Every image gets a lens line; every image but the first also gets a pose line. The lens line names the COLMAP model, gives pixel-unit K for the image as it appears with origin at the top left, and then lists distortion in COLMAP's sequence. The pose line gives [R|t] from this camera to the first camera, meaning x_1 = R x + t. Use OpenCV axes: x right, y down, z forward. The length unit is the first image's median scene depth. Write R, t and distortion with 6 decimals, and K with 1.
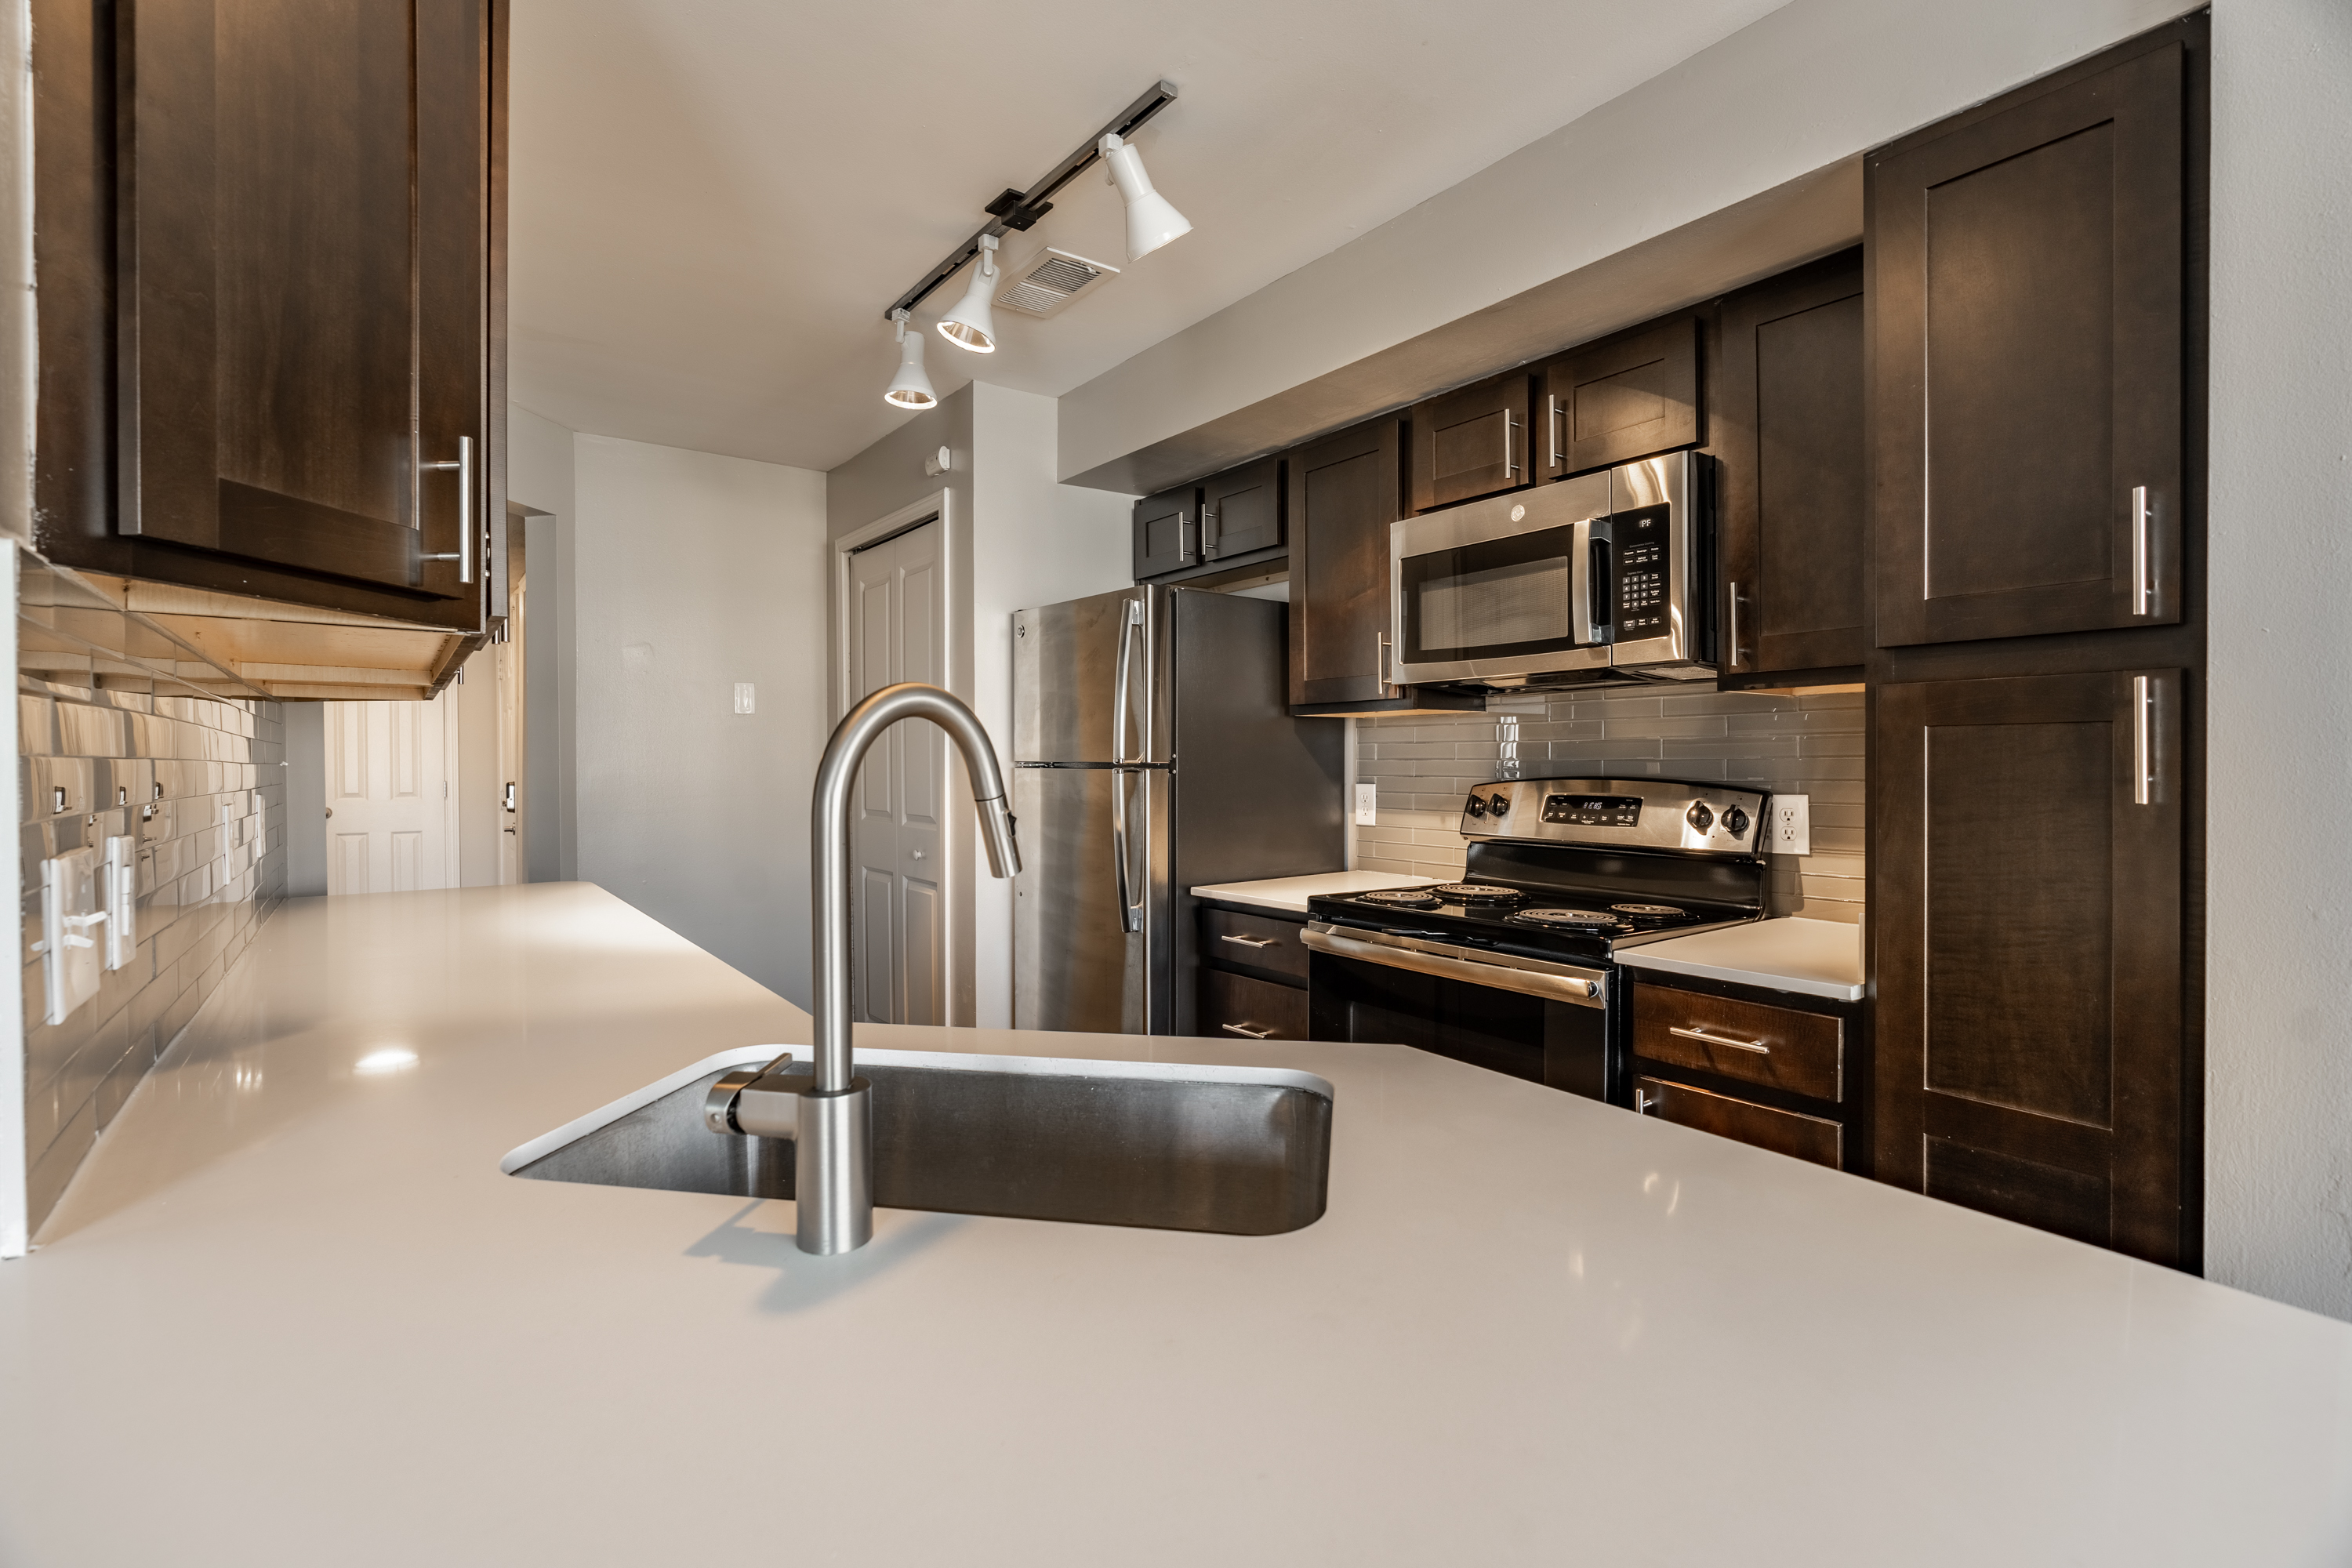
lens RADIAL K [[1079.2, 0, 1218.6], [0, 1079.2, 753.9], [0, 0, 1]] dist [-0.001957, 0.000051]
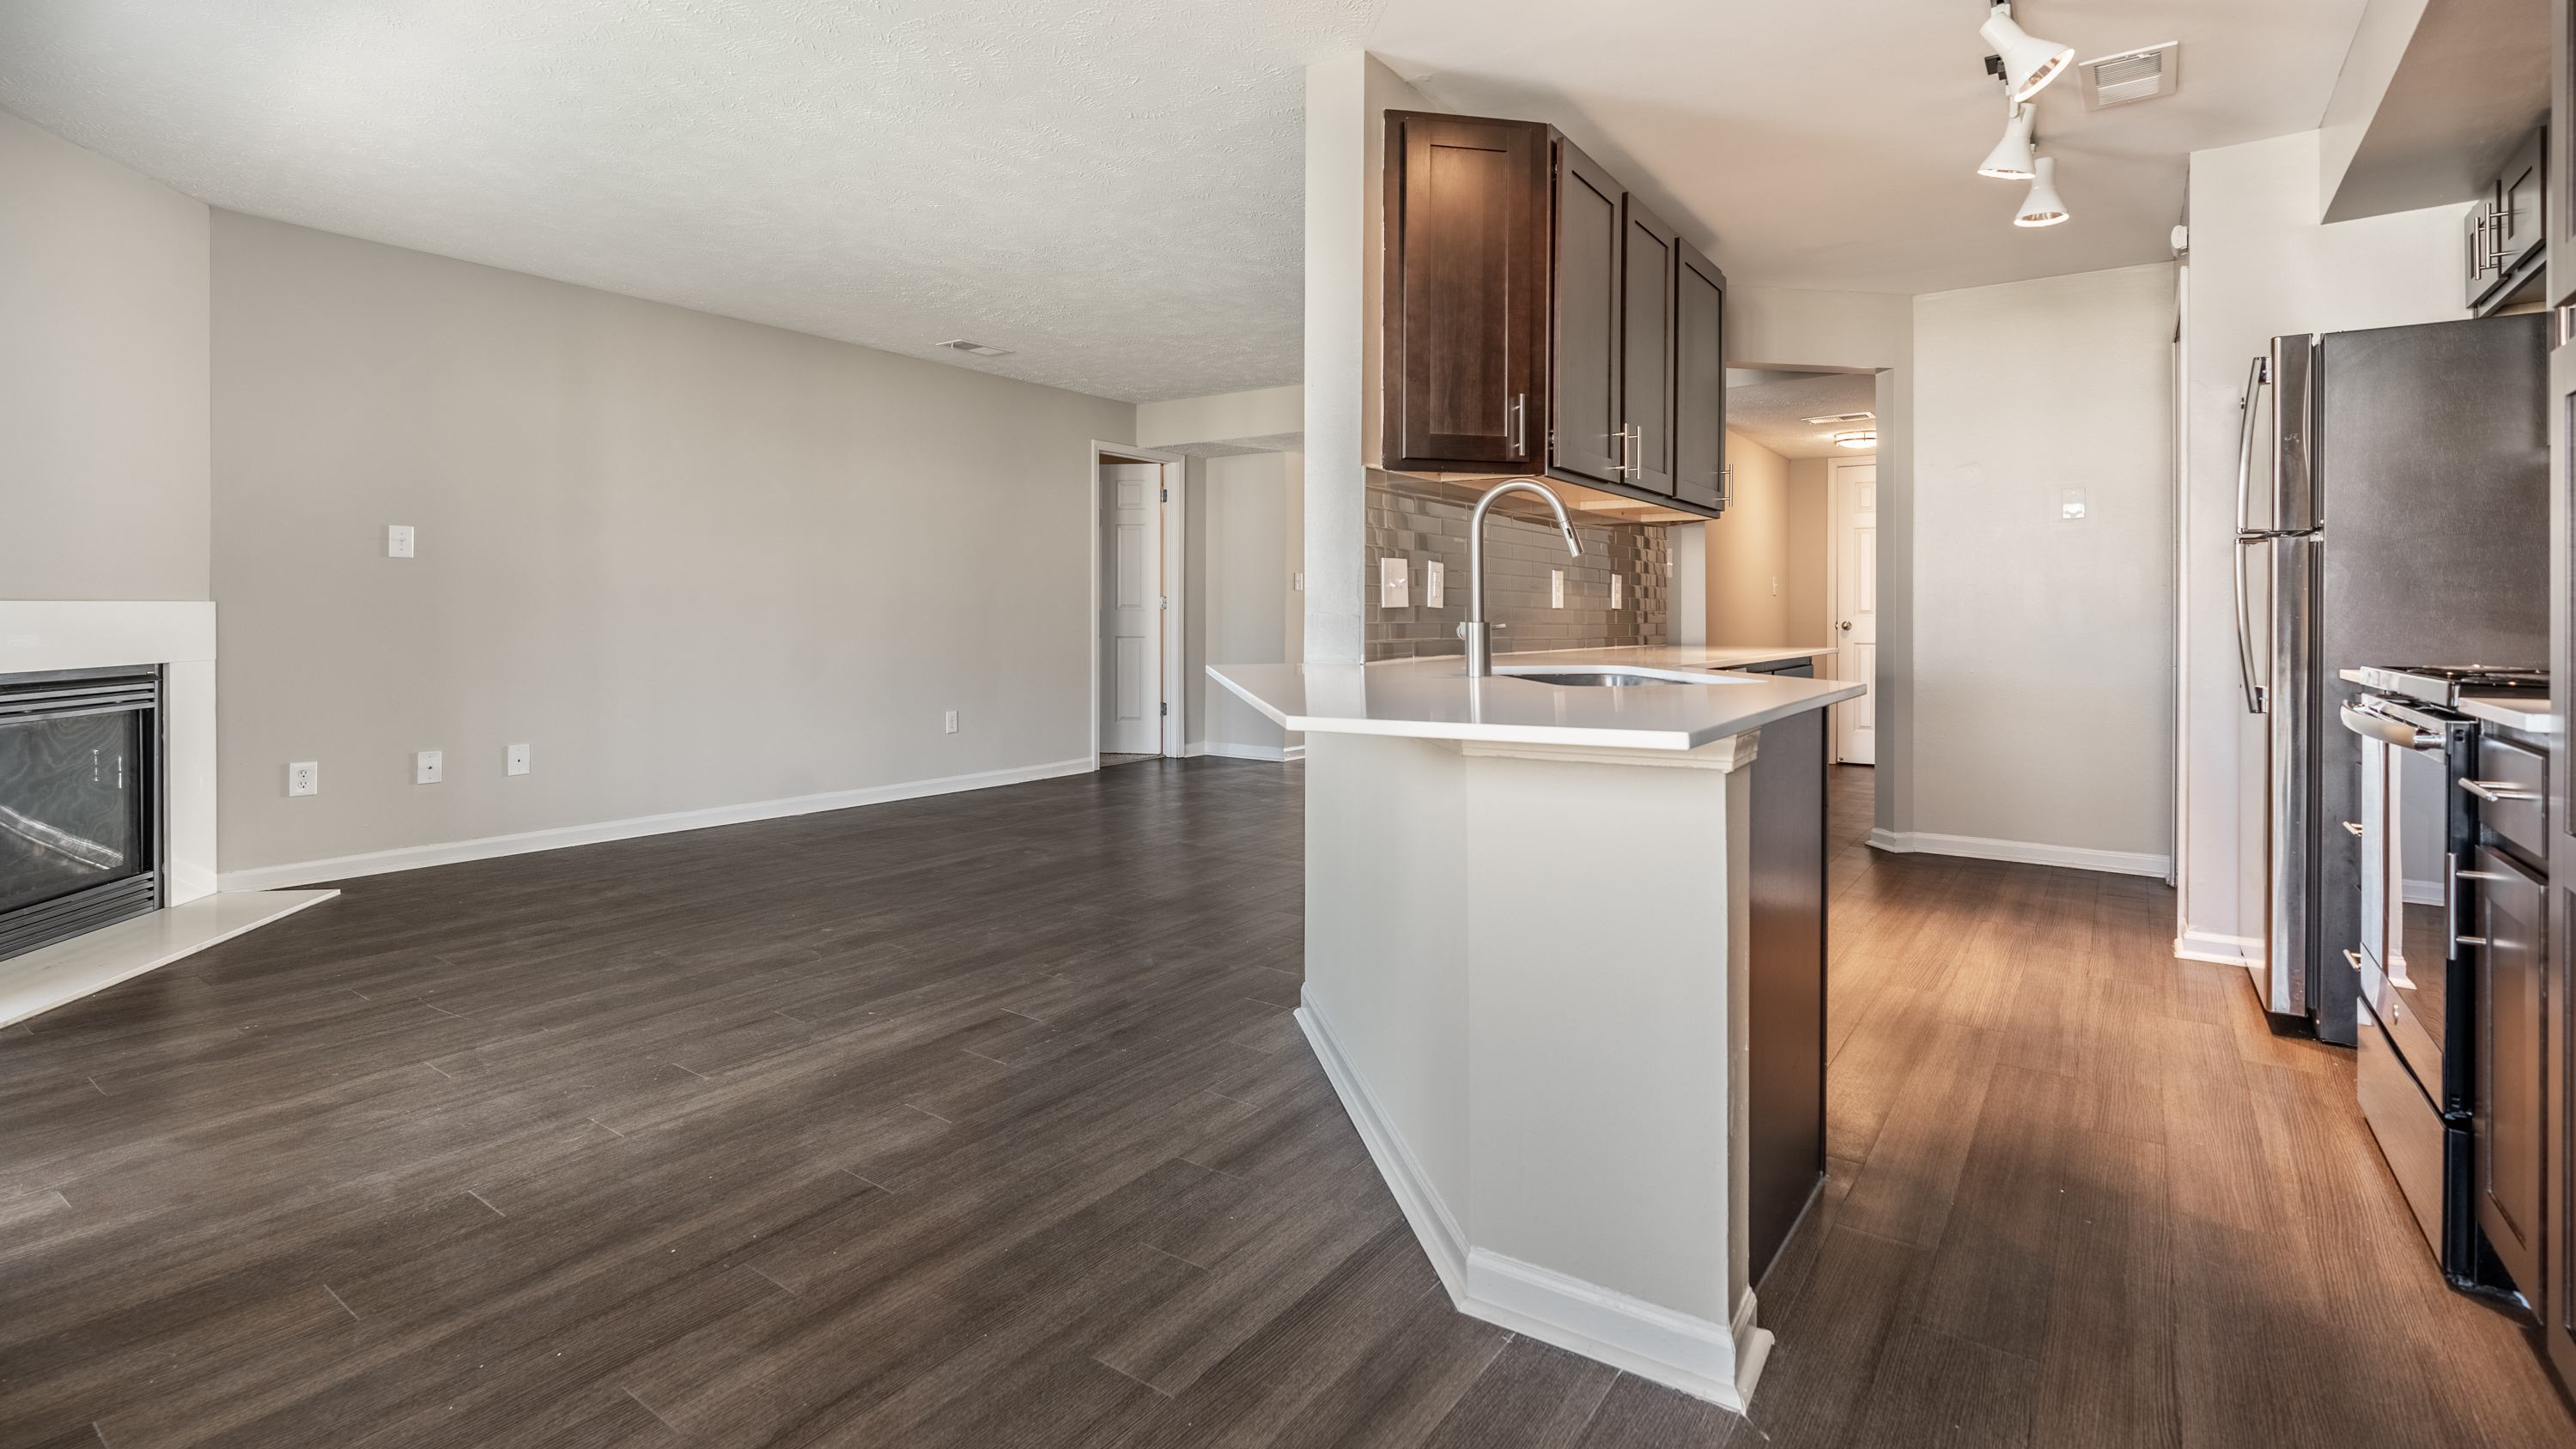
lens RADIAL K [[1171.4, 0, 1247.3], [0, 1171.4, 615.7], [0, 0, 1]] dist [0.016742, -0.000361]
pose [[0.278226, 0.002051, -0.960513, 0.937604], [0.003968, 0.999987, 0.003284, 0.104928], [0.960507, -0.004725, 0.278214, -0.170669]]
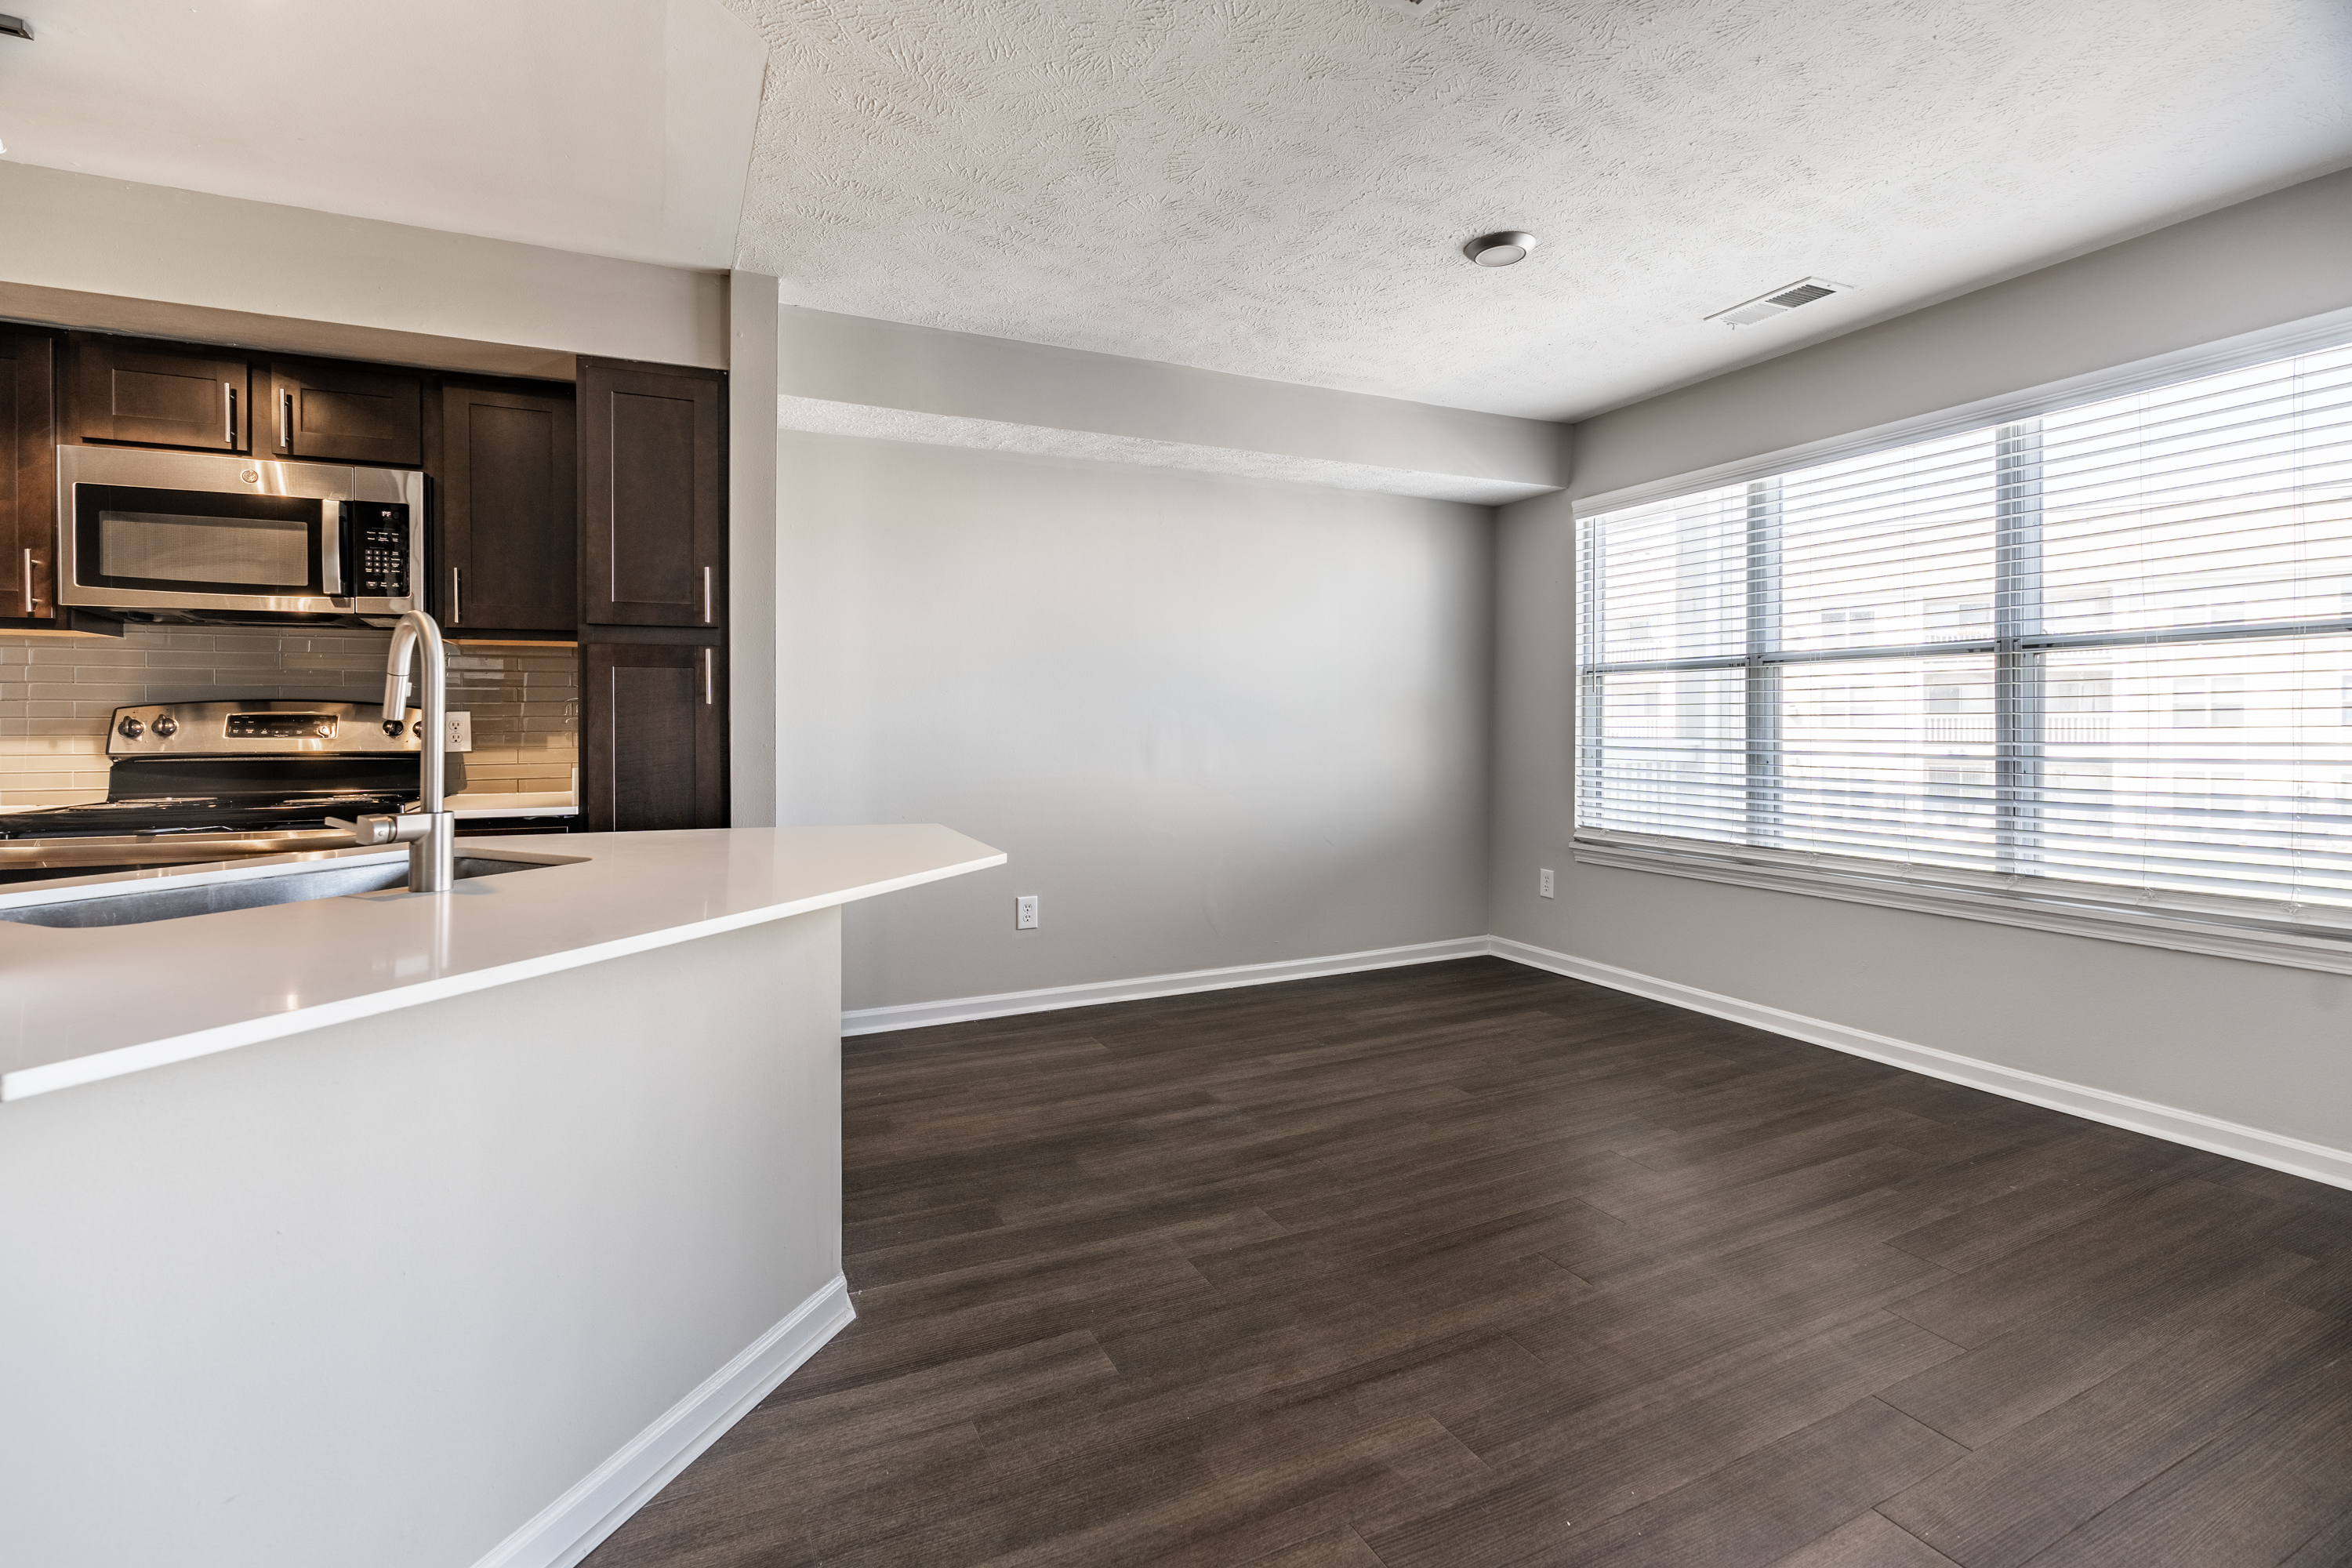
lens RADIAL K [[1057.6, 0, 1168.7], [0, 1057.6, 745.0], [0, 0, 1]] dist [0.002795, 0.001568]
pose [[0.200468, -0.019058, 0.979515, -0.753427], [-0.003129, 0.999793, 0.020093, 0.055065], [-0.979695, -0.007093, 0.200367, -0.271476]]
